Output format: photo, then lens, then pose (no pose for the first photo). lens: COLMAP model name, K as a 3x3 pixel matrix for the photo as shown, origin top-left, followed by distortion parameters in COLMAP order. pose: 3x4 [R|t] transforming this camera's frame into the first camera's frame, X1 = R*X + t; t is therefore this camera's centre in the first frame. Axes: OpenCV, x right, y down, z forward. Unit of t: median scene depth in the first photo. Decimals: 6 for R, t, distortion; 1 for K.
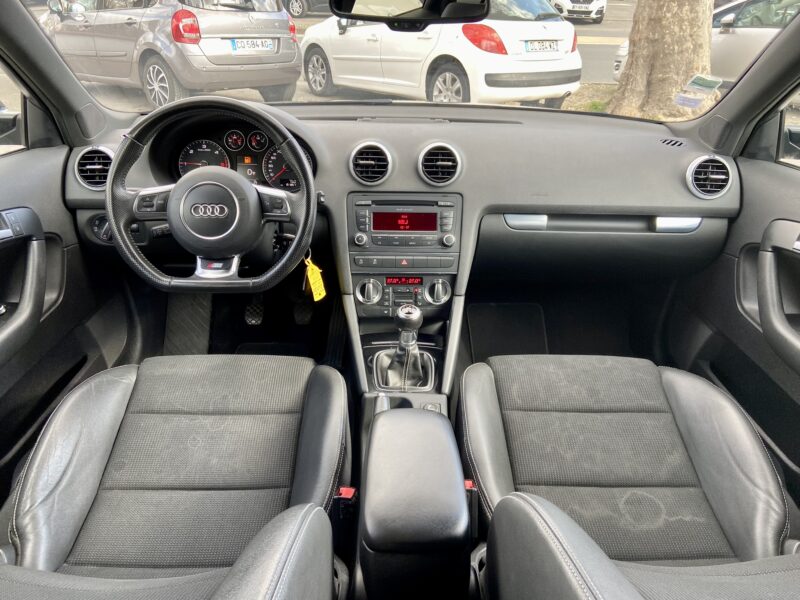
lens RADIAL K [[604.8, 0, 403.7], [0, 604.8, 300.3], [0, 0, 1]] dist [0.075594, -0.056313]
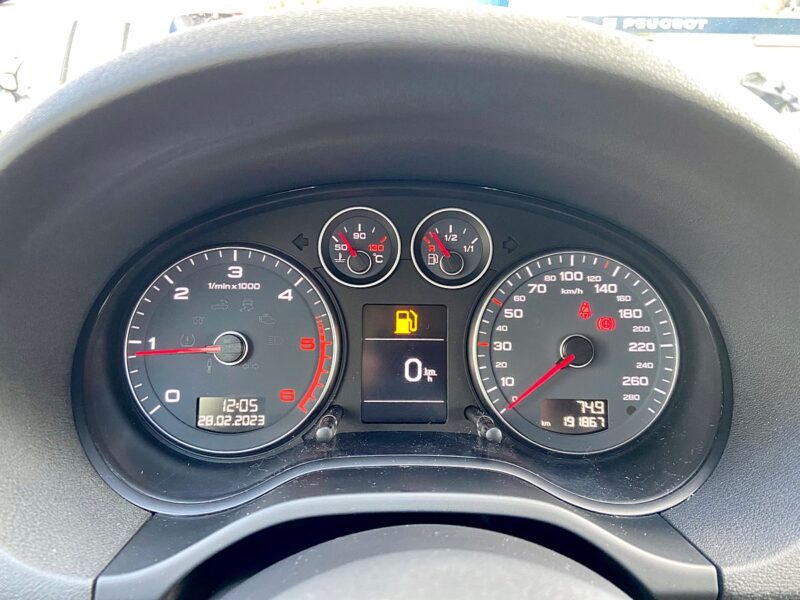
lens RADIAL K [[604.8, 0, 400.4], [0, 604.8, 300.5], [0, 0, 1]] dist [0.075594, -0.056313]
pose [[0.999957, -0.004912, 0.007917, -0.286464], [0.006056, 0.988426, -0.151585, -0.221999], [-0.007081, 0.151627, 0.988412, 0.831585]]
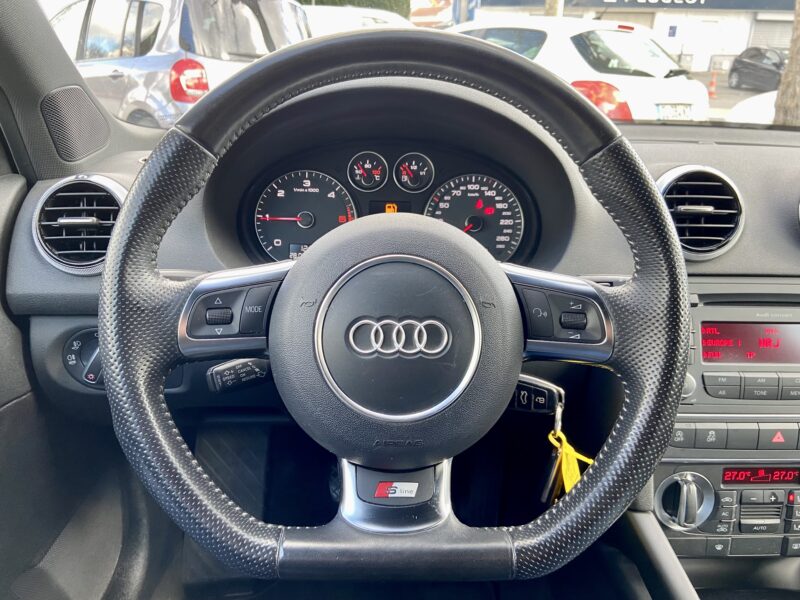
lens RADIAL K [[604.8, 0, 396.0], [0, 604.8, 295.9], [0, 0, 1]] dist [0.075594, -0.056313]
pose [[0.999959, 0.002314, 0.008796, -0.282008], [-0.001244, 0.992804, -0.119744, -0.112643], [-0.009010, 0.119728, 0.992766, 0.572860]]
